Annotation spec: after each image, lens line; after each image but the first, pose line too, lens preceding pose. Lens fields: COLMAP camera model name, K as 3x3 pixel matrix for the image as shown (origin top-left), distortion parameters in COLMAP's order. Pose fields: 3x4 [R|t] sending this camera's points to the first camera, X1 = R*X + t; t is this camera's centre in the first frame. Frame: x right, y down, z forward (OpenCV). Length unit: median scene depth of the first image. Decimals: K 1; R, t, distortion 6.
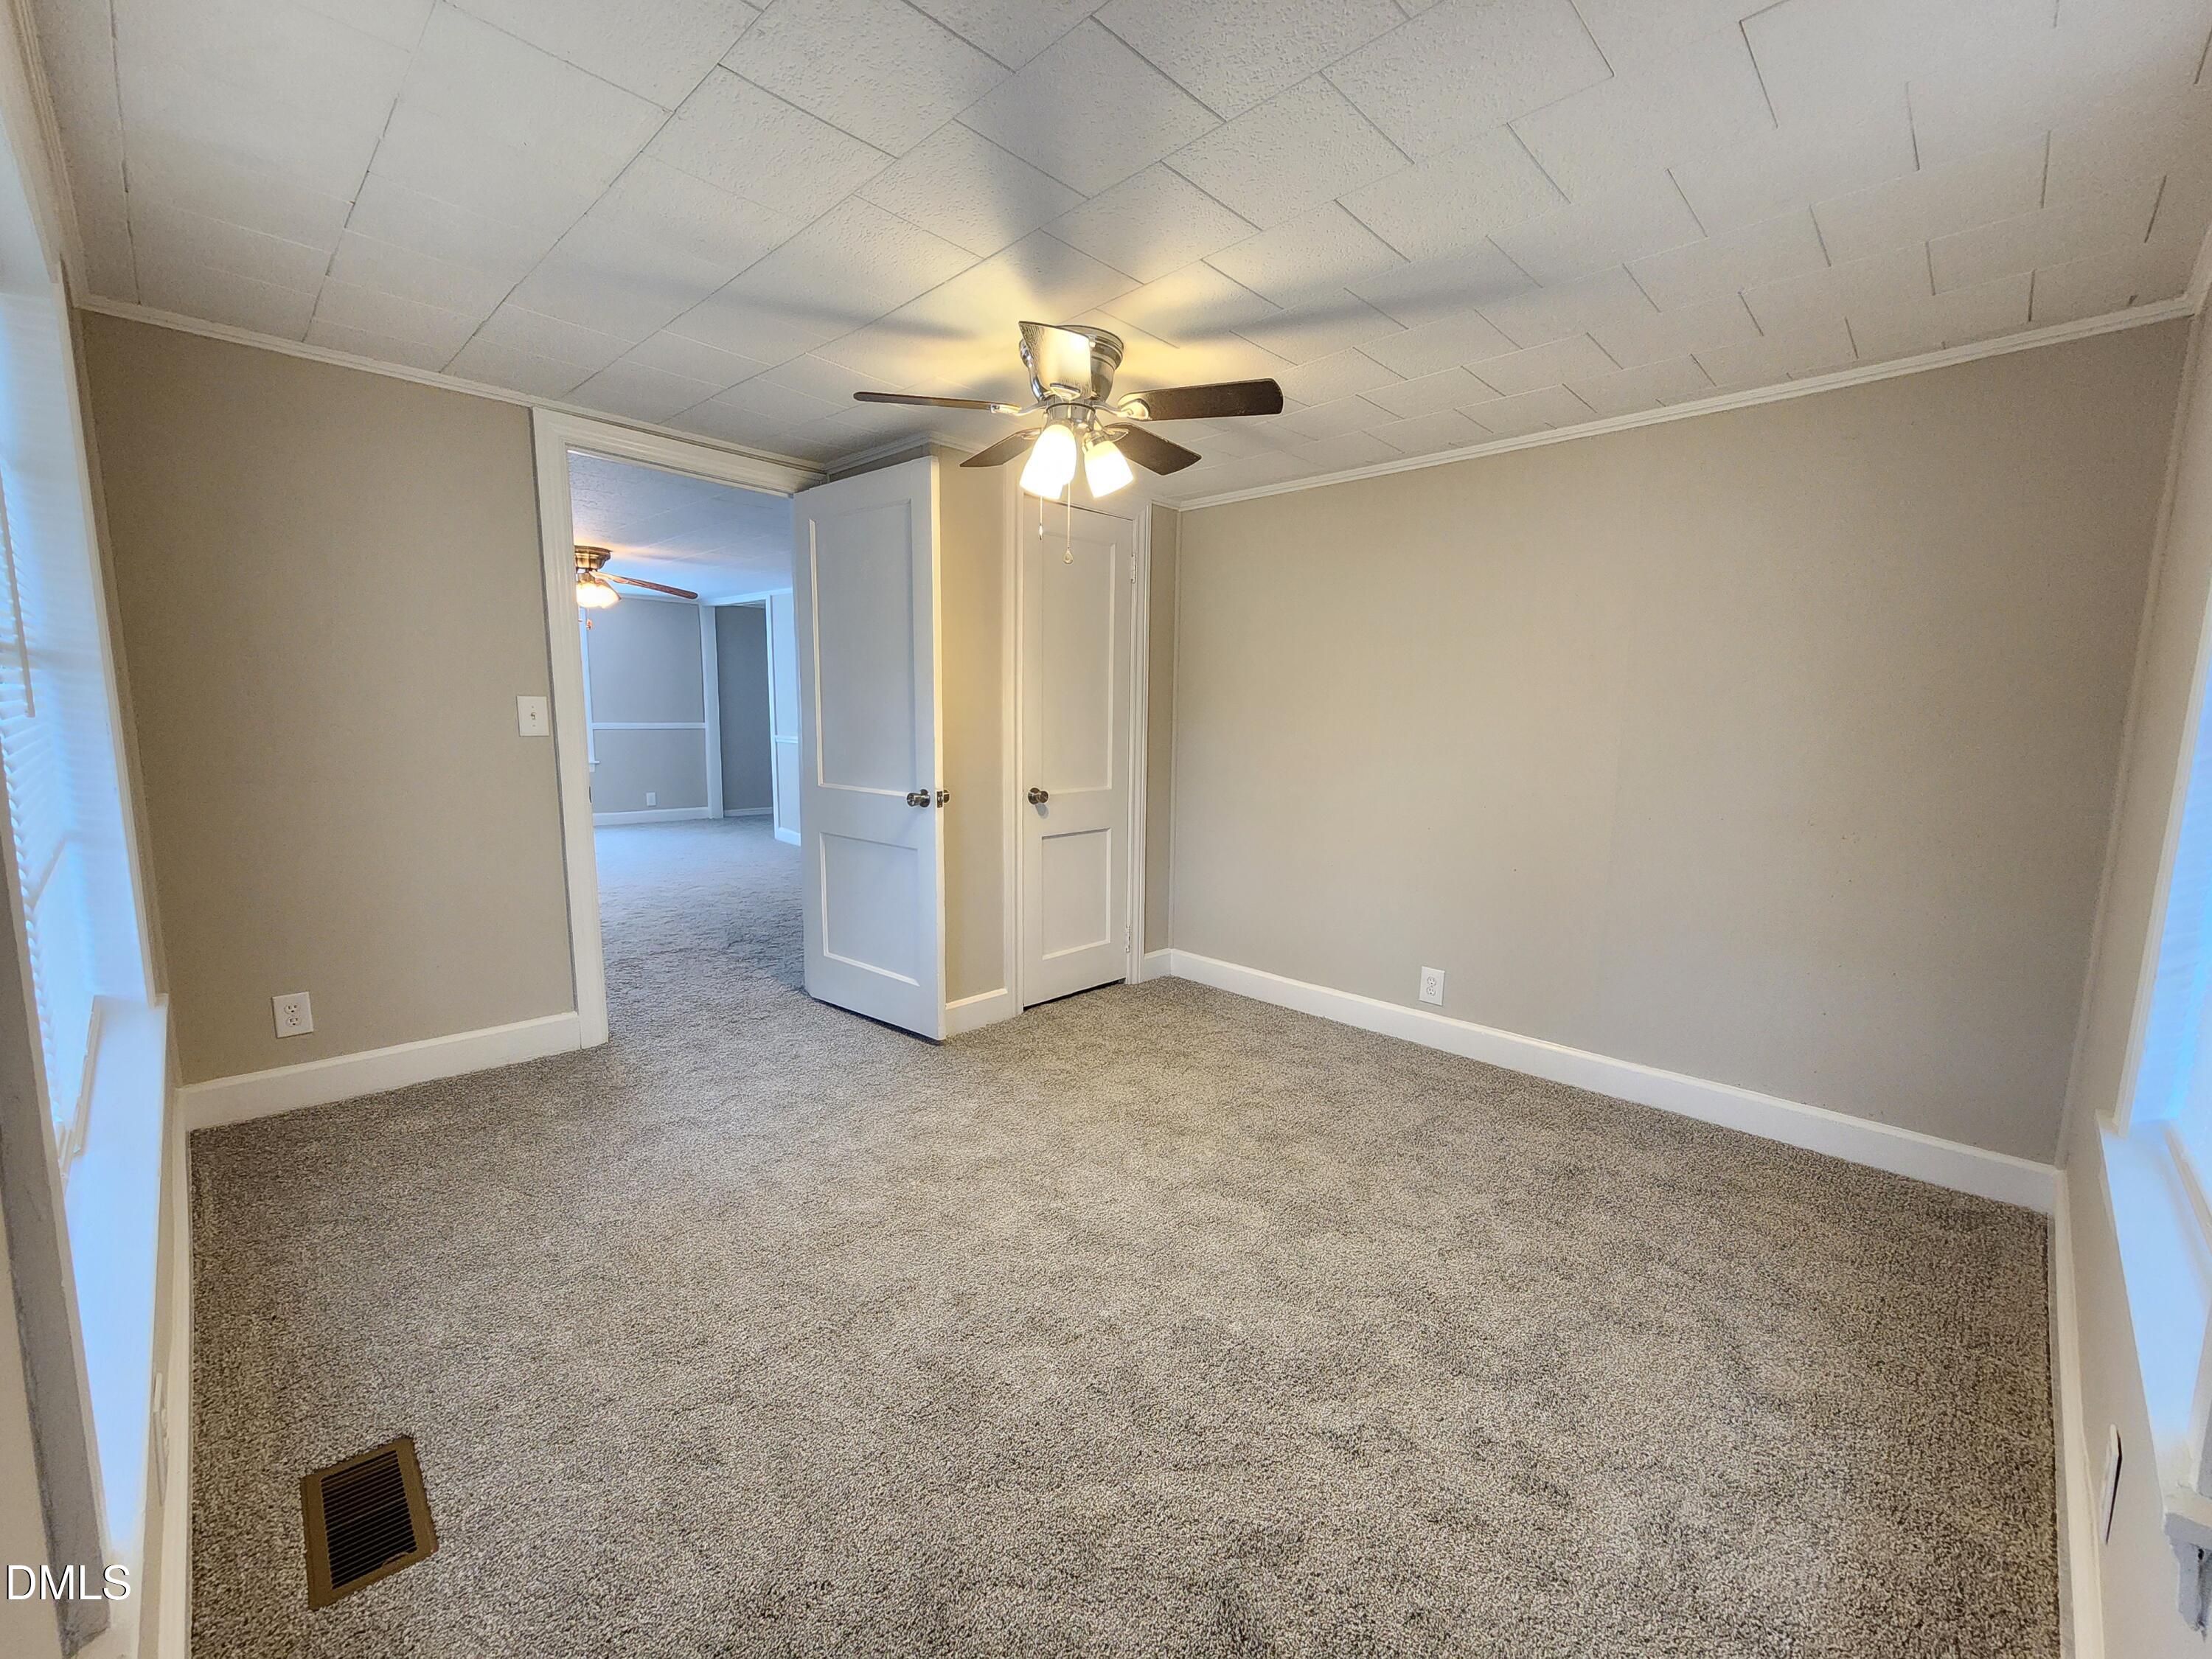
lens RADIAL K [[904.7, 0, 1094.2], [0, 904.7, 838.0], [0, 0, 1]] dist [-0.002466, -0.000104]
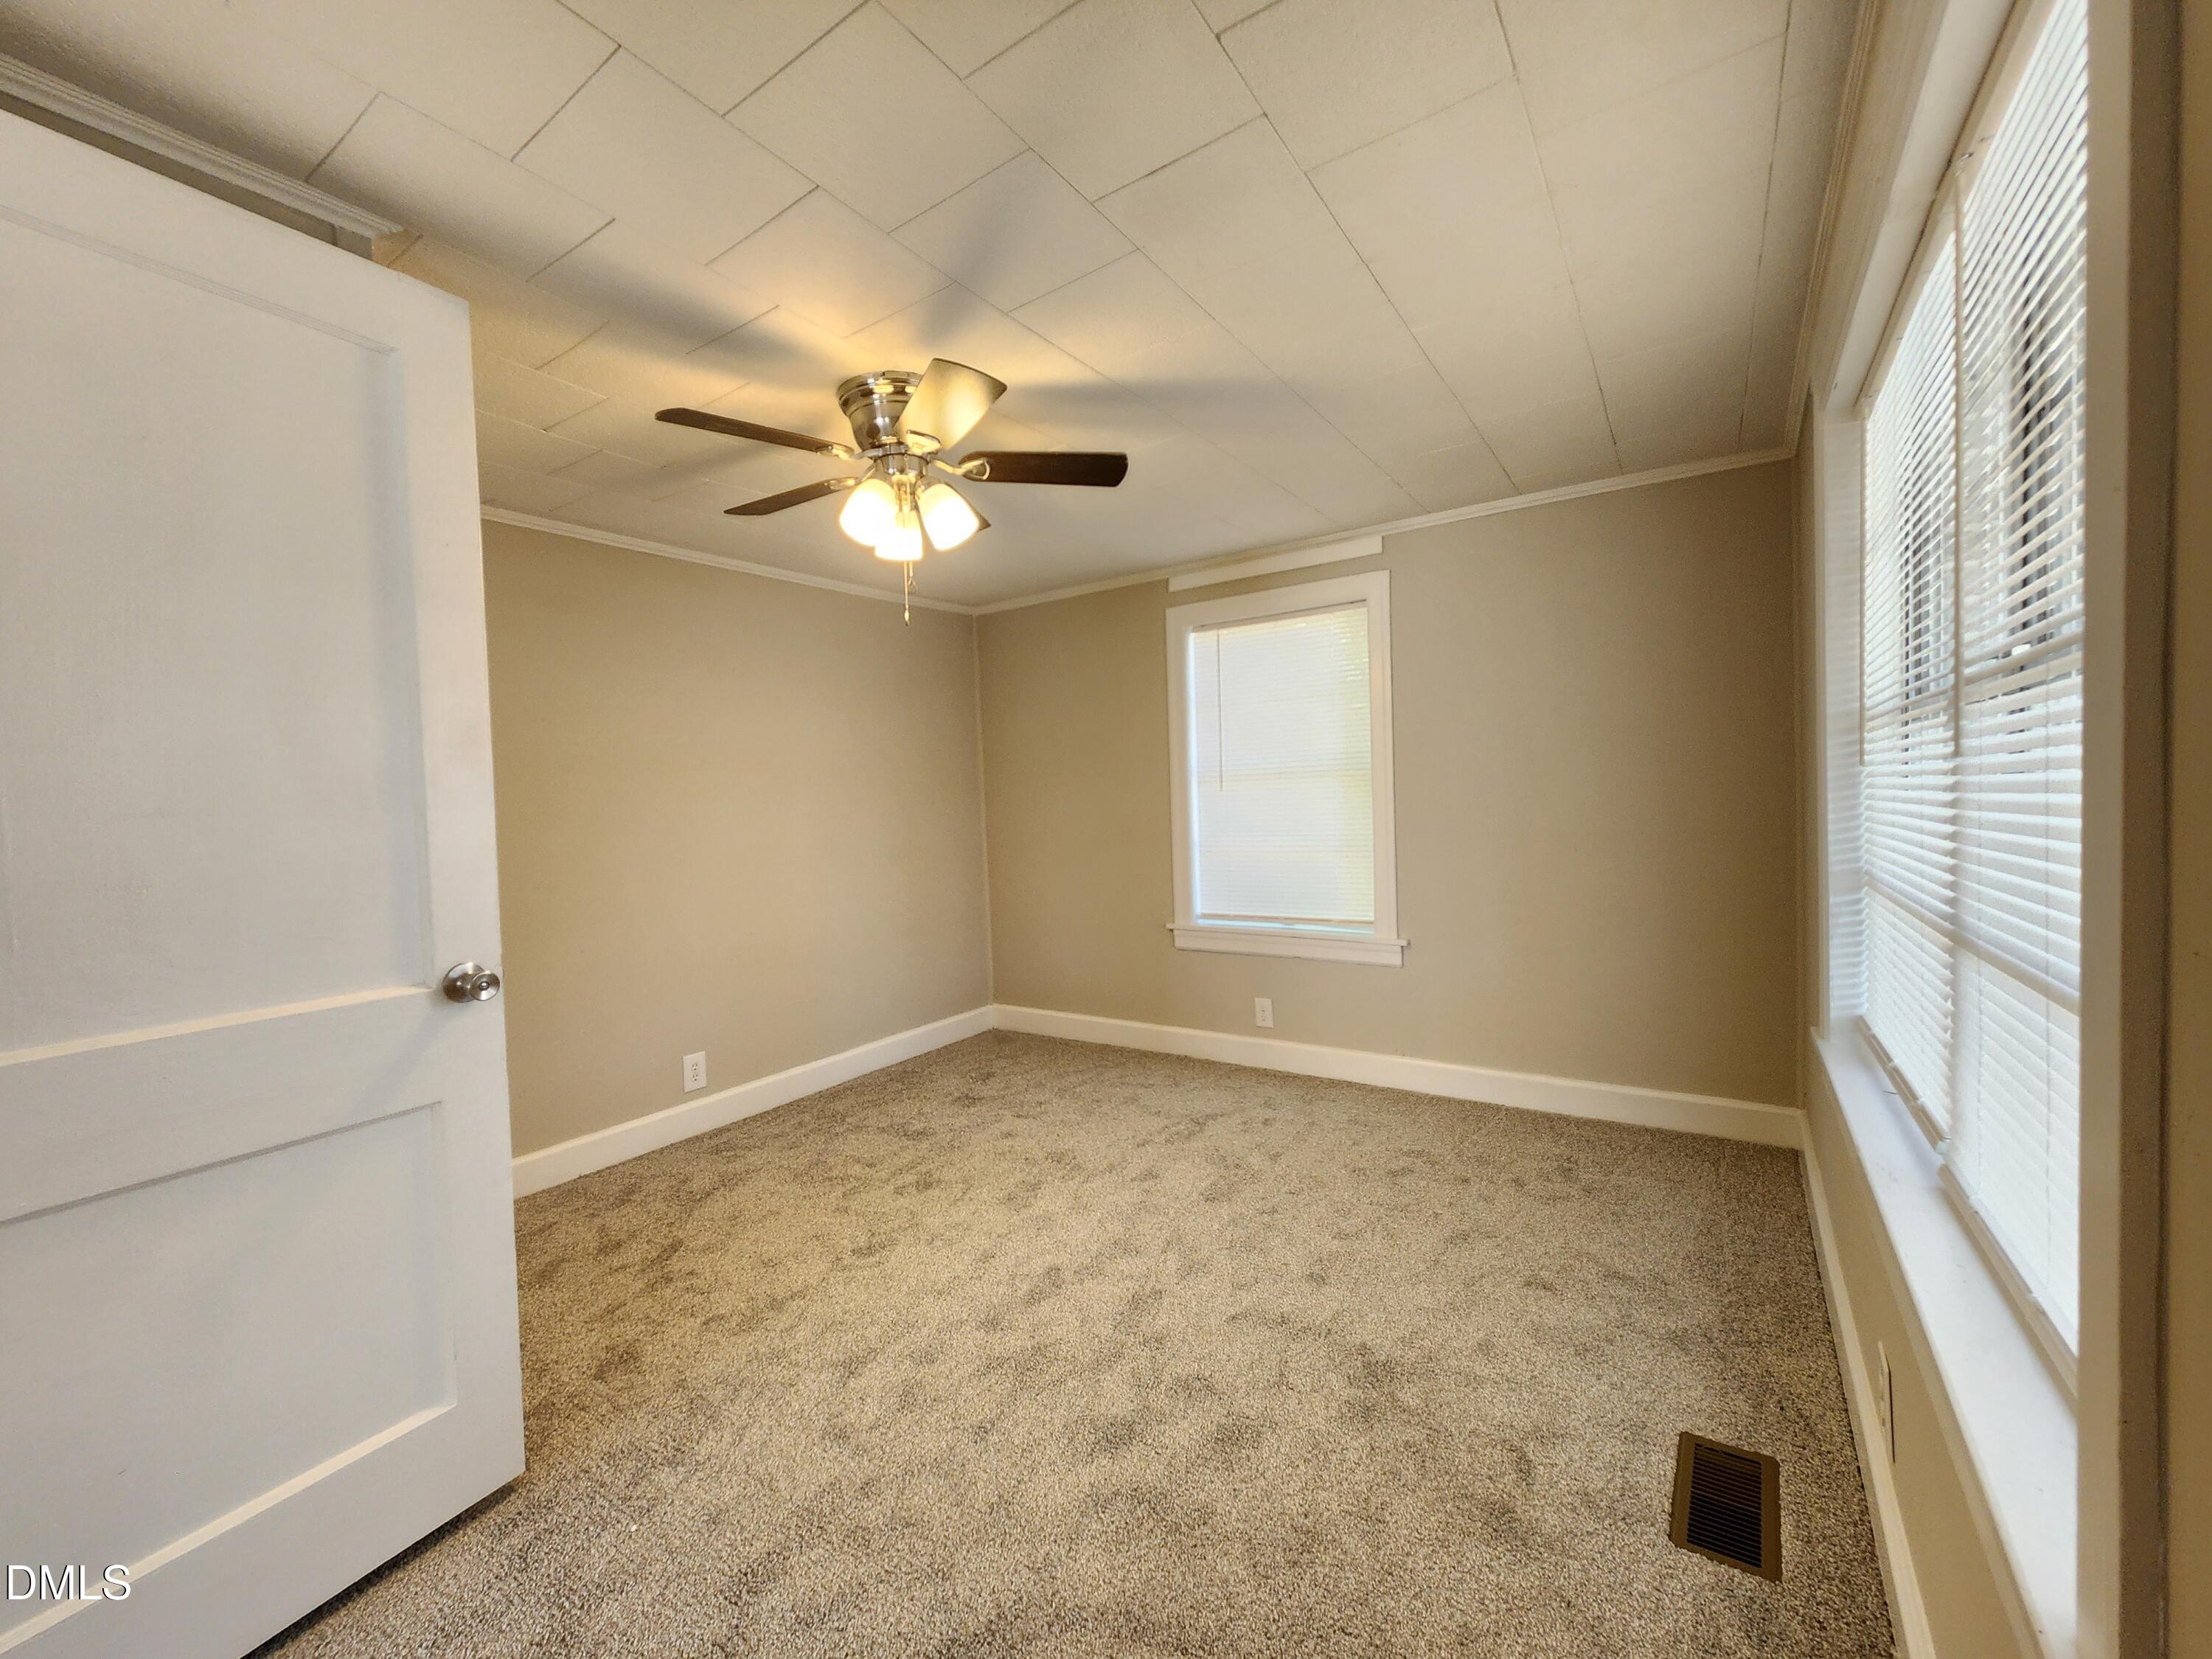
lens RADIAL K [[904.7, 0, 1094.2], [0, 904.7, 838.0], [0, 0, 1]] dist [-0.002466, -0.000104]
pose [[-0.188696, -0.050092, 0.980757, -0.806164], [0.165808, 0.982735, 0.082094, -0.116703], [-0.967937, 0.178108, -0.177132, 0.852710]]
